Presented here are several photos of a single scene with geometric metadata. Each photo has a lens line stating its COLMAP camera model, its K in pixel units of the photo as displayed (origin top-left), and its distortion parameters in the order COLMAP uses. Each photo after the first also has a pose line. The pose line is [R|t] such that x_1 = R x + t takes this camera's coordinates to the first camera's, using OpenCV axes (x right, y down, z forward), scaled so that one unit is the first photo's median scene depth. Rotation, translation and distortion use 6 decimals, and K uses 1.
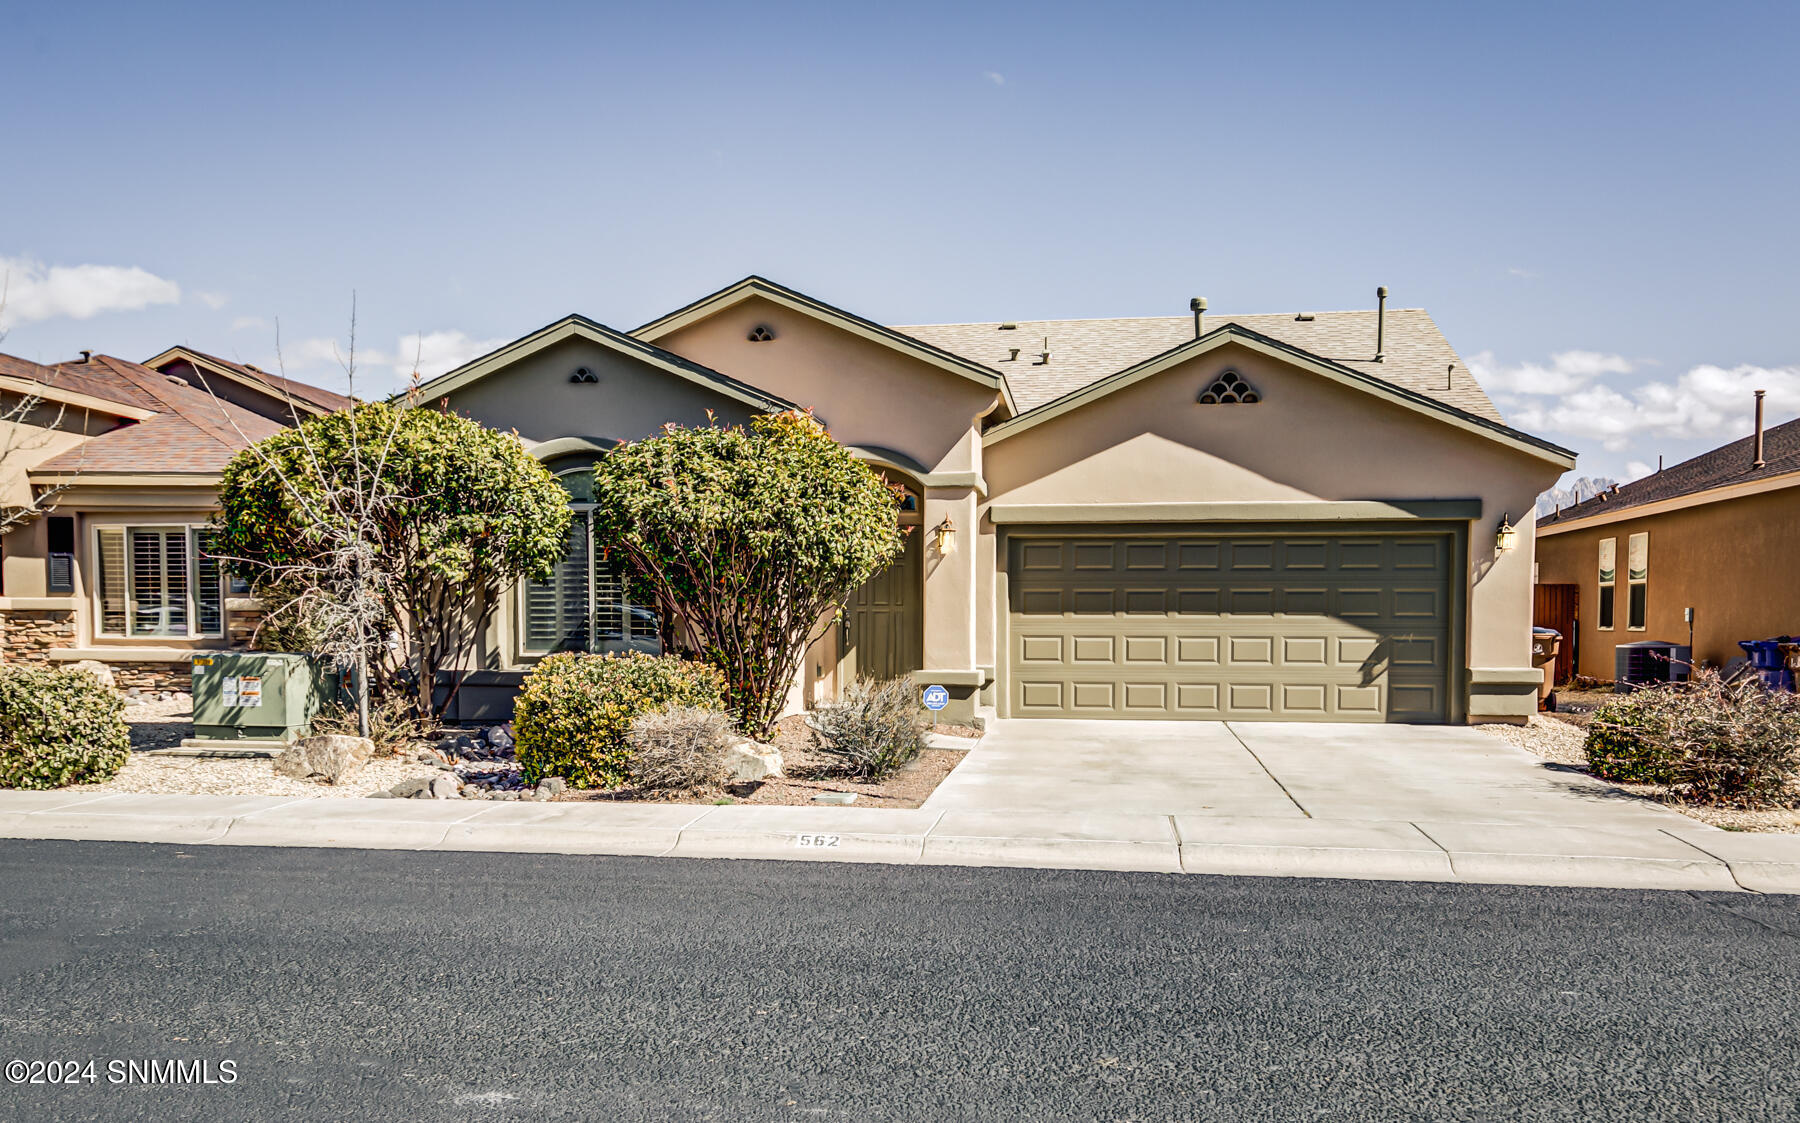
lens RADIAL K [[1320.5, 0, 900.0], [0, 1320.5, 561.5], [0, 0, 1]] dist [0.027560, -0.004359]
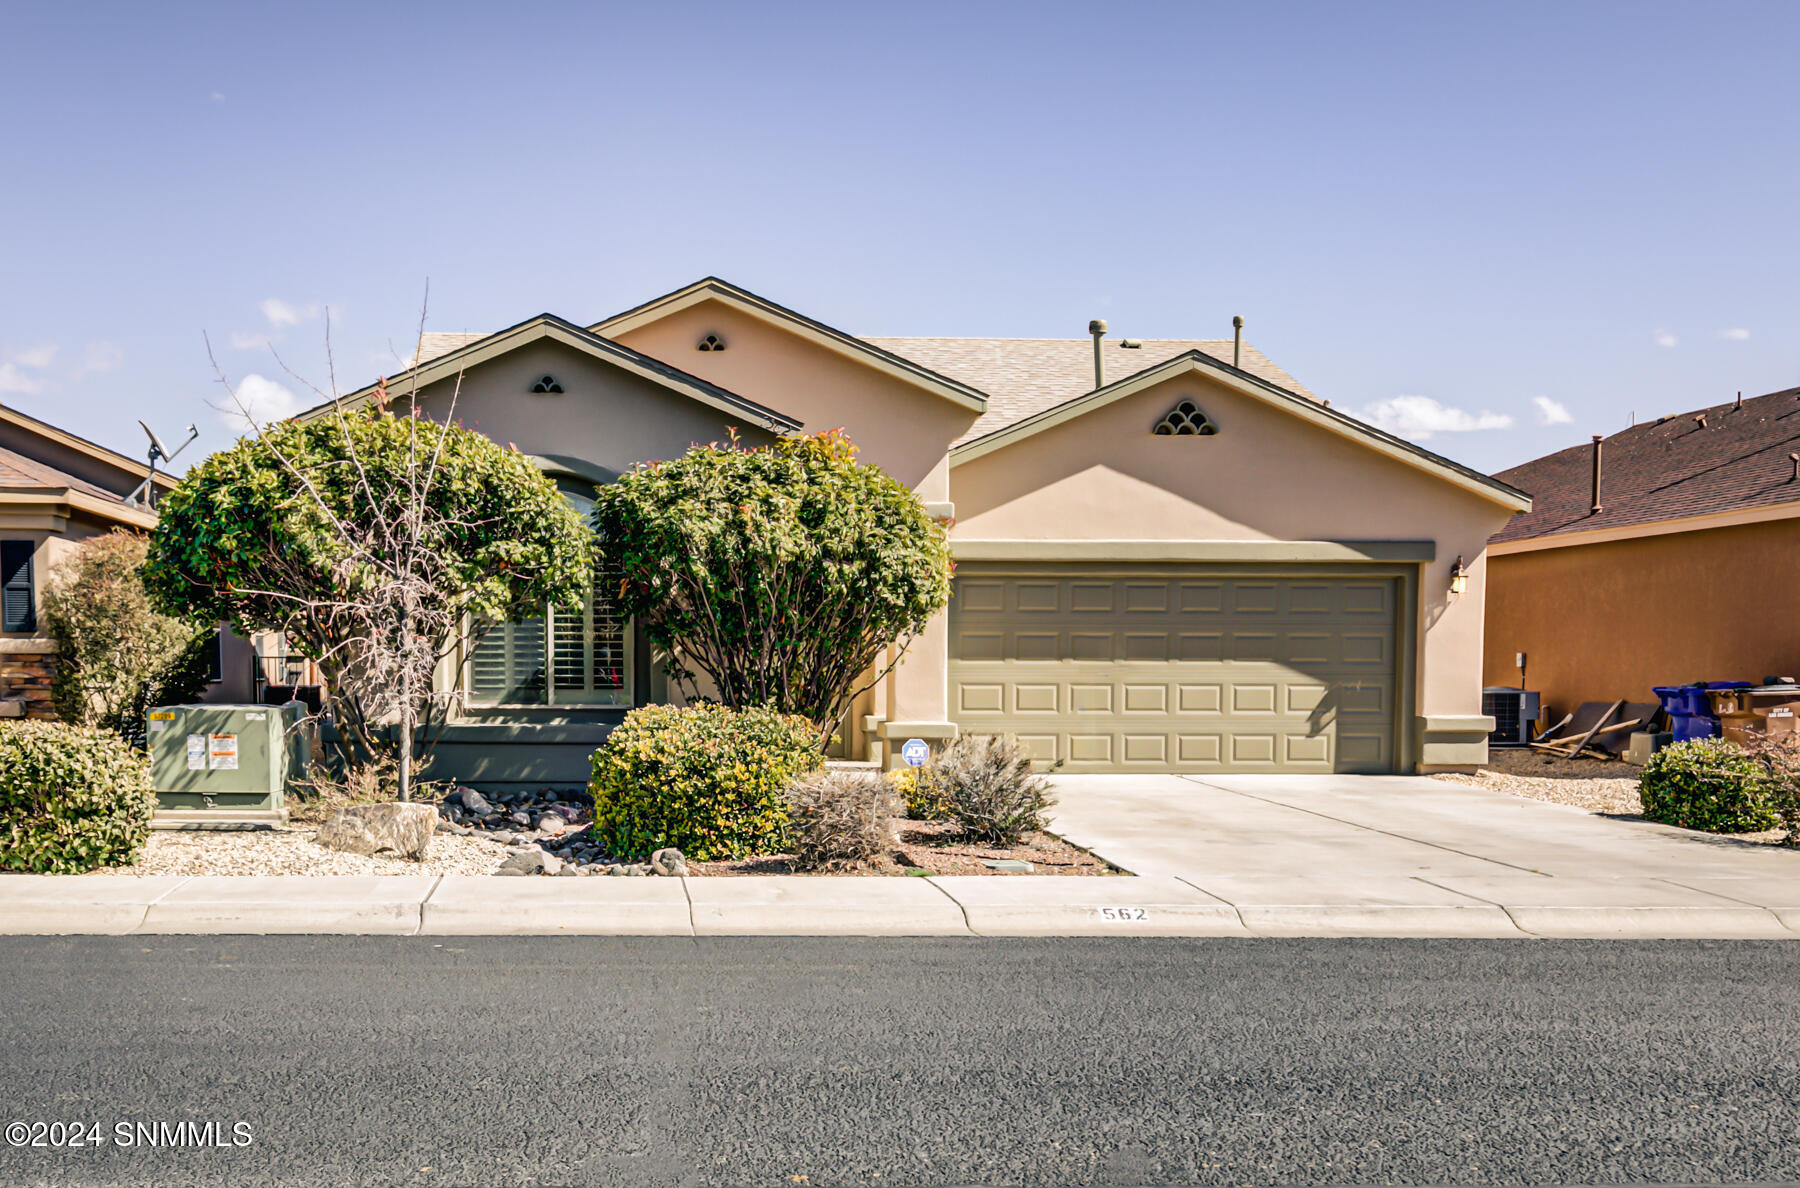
lens RADIAL K [[1458.7, 0, 900.0], [0, 1458.7, 594.0], [0, 0, 1]] dist [0.003302, 0.007377]
pose [[0.986866, 0.008783, 0.161300, -0.127142], [-0.008089, 0.999955, -0.004957, -0.000125], [-0.161337, 0.003587, 0.986893, 0.014825]]
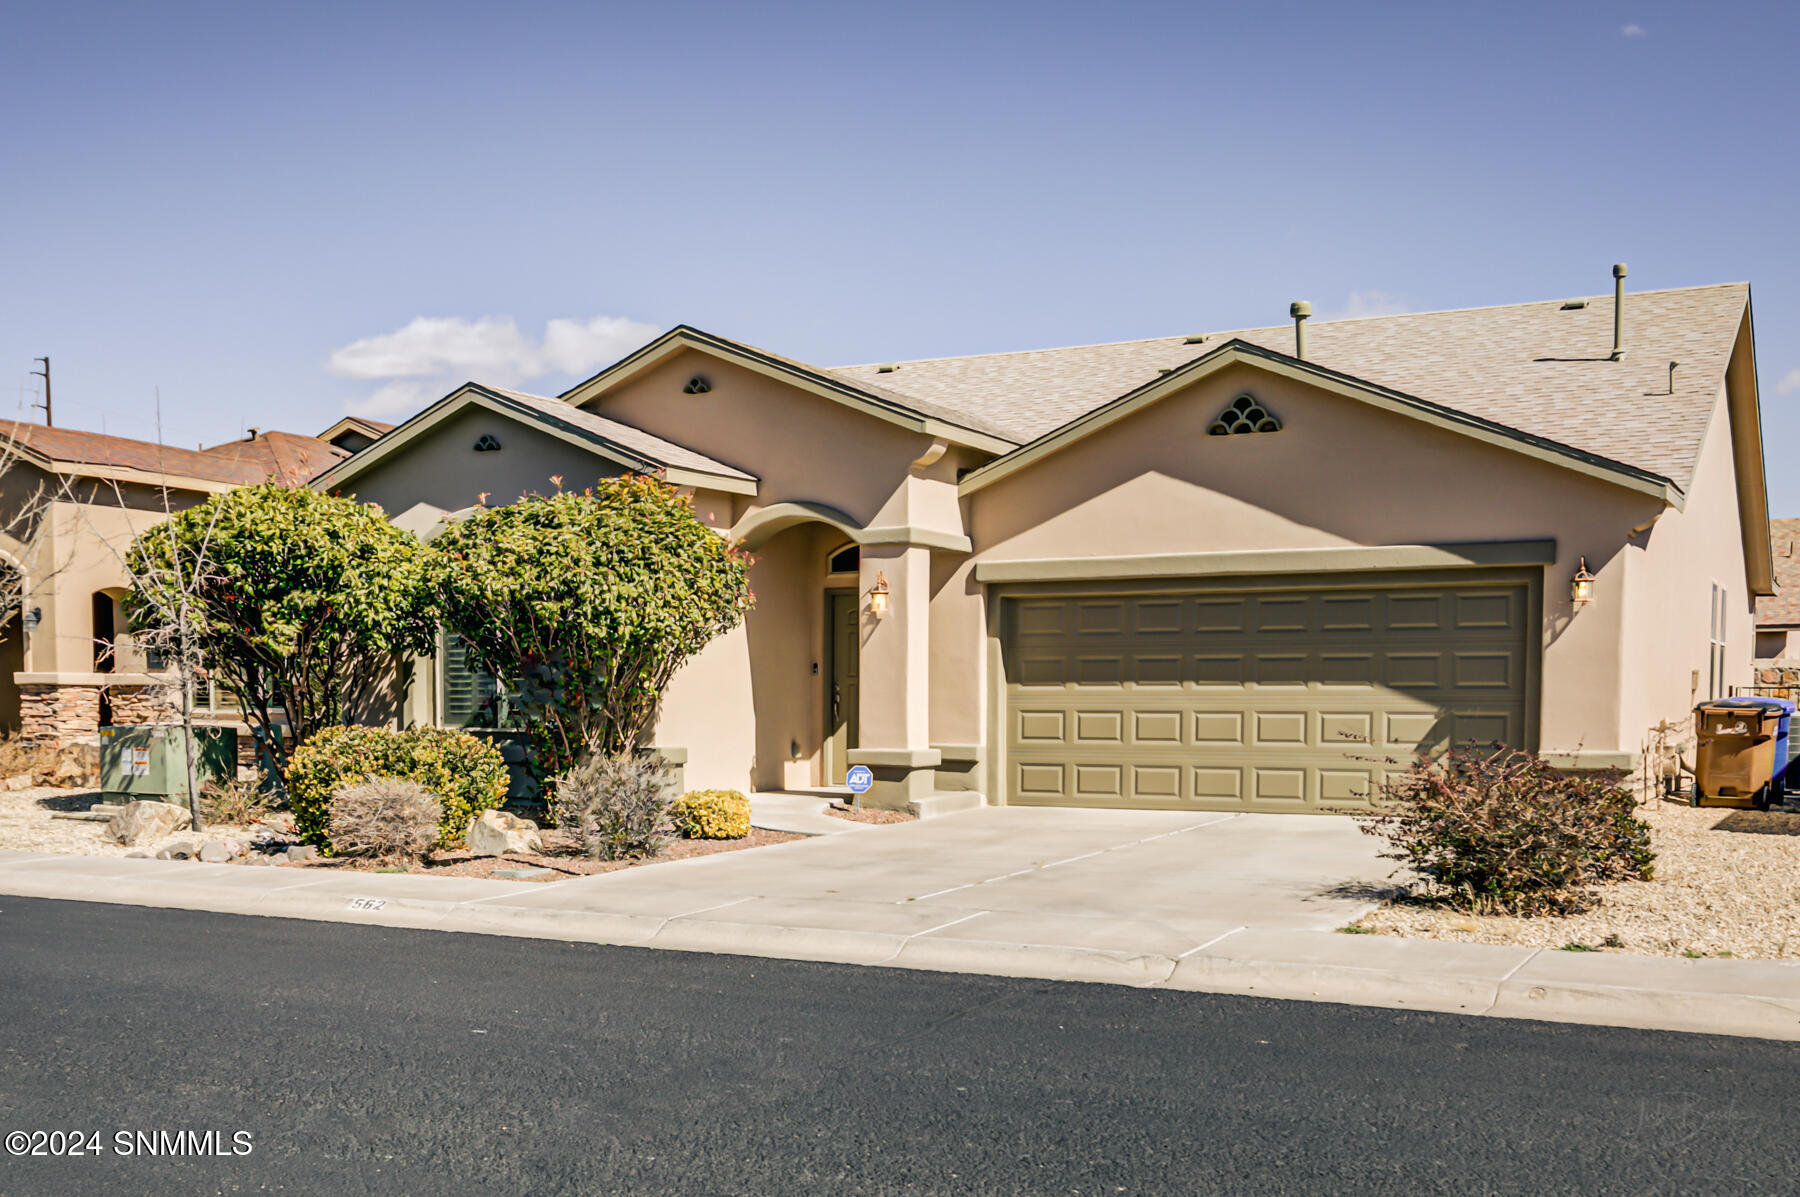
lens RADIAL K [[1660.5, 0, 992.0], [0, 1660.5, 596.8], [0, 0, 1]] dist [-0.006085, 0.002671]
pose [[0.956602, -0.019950, -0.290712, 0.436956], [0.015723, 0.999734, -0.016868, -0.000628], [0.290972, 0.011565, 0.956662, -0.059565]]
